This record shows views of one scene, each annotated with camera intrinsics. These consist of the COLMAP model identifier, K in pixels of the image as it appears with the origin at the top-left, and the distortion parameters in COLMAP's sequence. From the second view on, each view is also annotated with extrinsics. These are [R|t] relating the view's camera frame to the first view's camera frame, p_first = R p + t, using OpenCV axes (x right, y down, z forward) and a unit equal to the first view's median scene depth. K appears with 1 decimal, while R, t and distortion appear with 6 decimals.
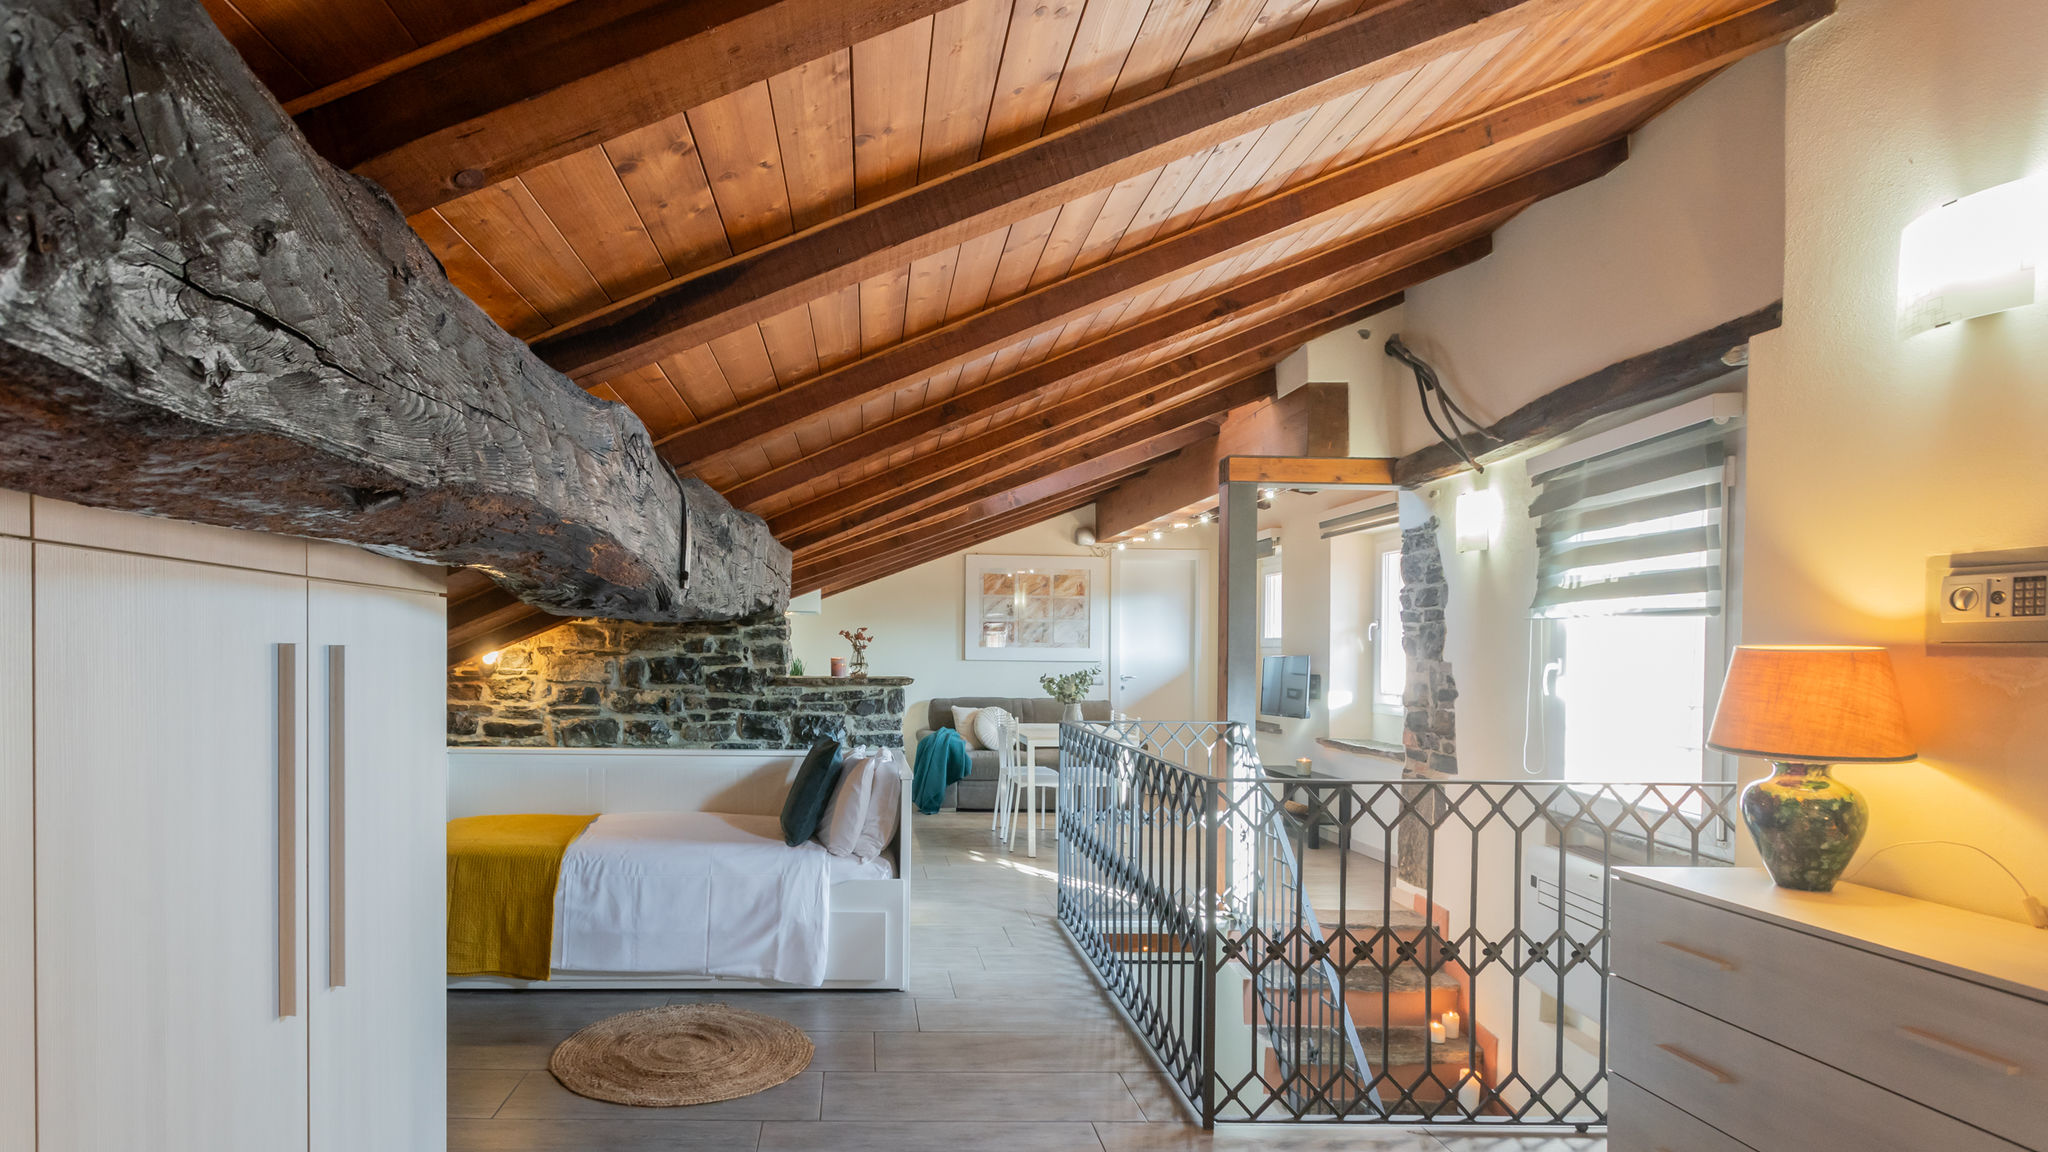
lens RADIAL K [[1004.6, 0, 856.6], [0, 1004.6, 675.8], [0, 0, 1]] dist [-0.003409, 0.001831]
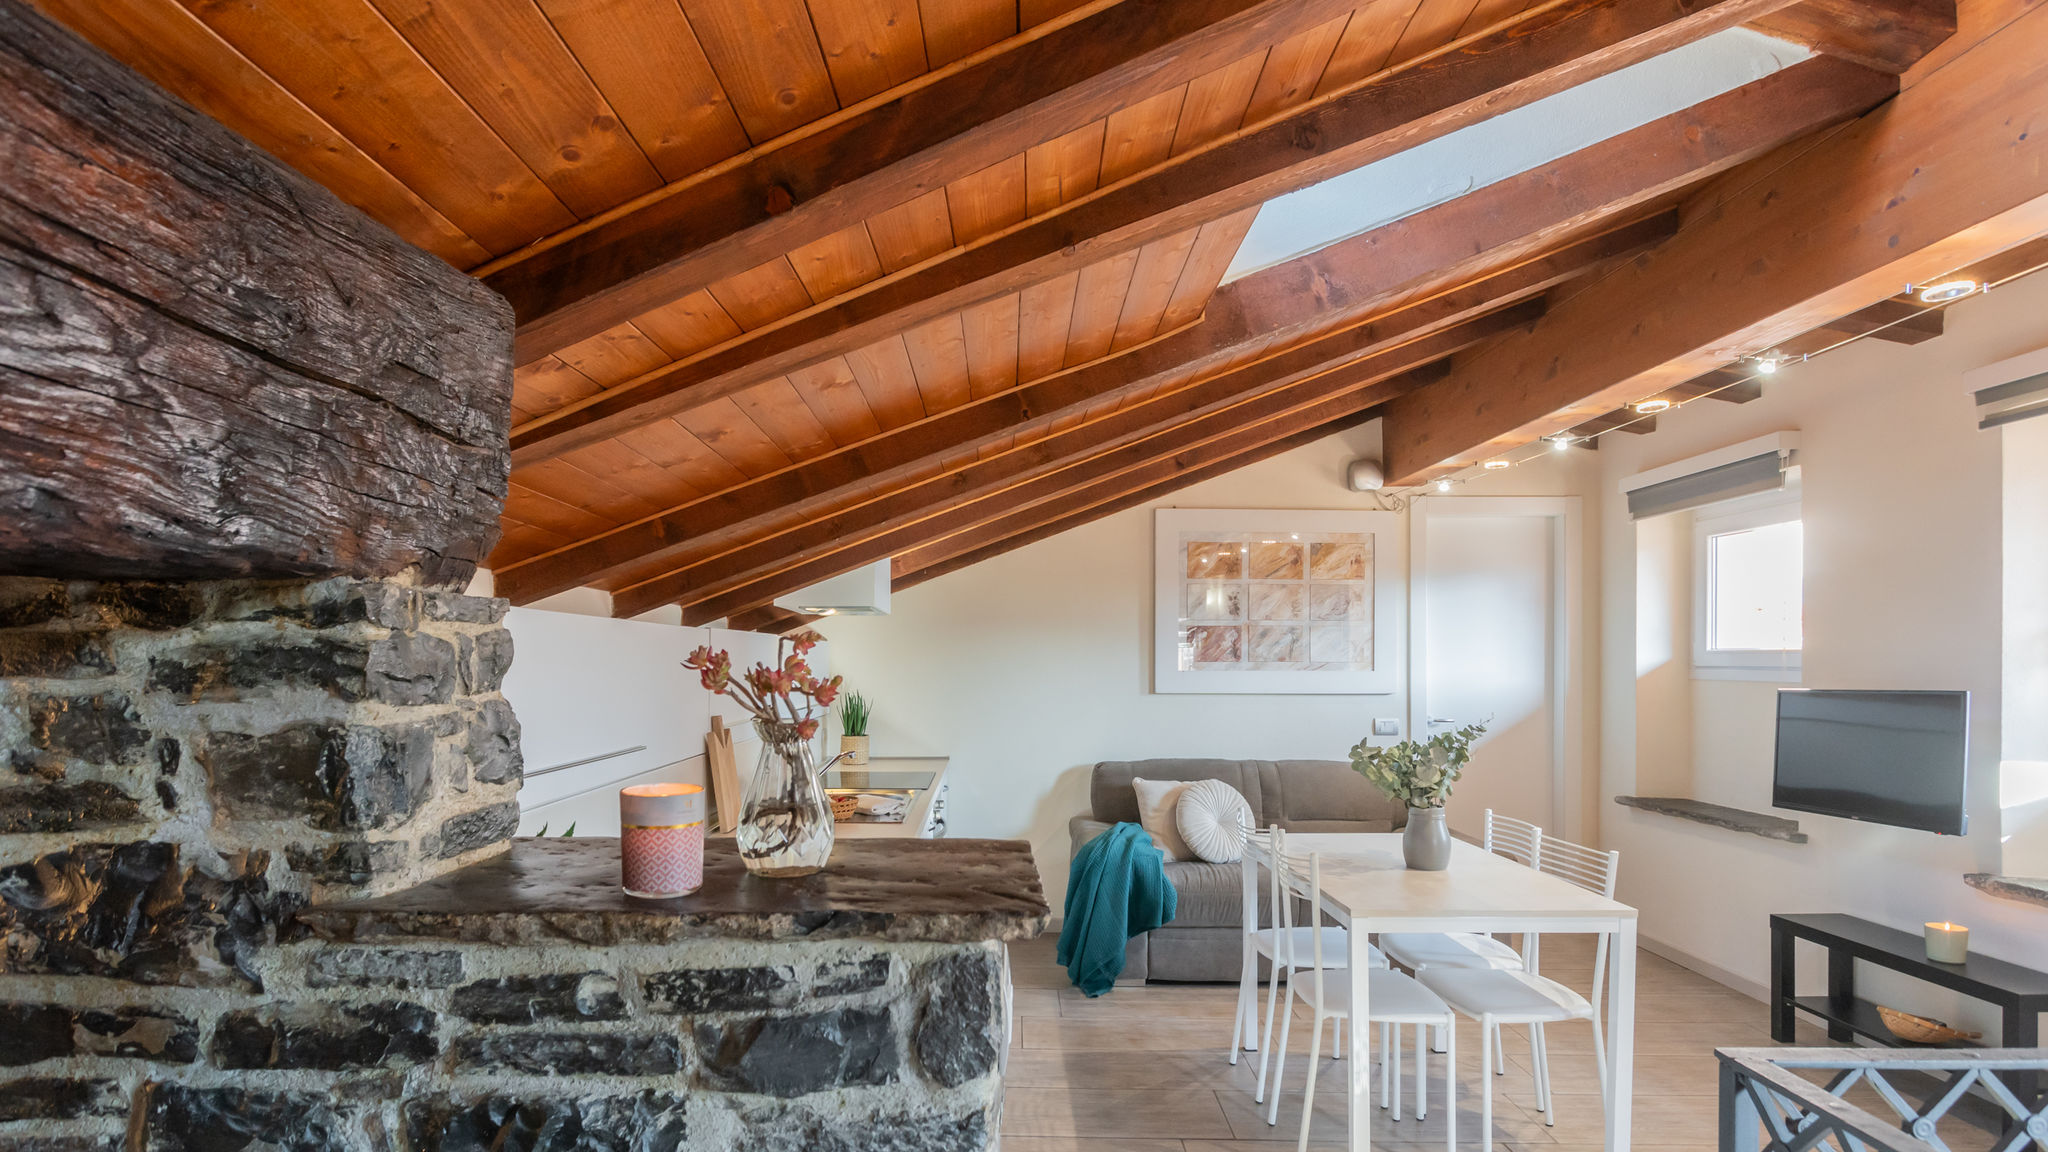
lens RADIAL K [[976.0, 0, 967.7], [0, 976.0, 668.8], [0, 0, 1]] dist [-0.009470, 0.000123]
pose [[0.998958, -0.006720, -0.045145, 0.050698], [0.005895, 0.999814, -0.018385, -0.037586], [0.045260, 0.018100, 0.998811, 0.822695]]
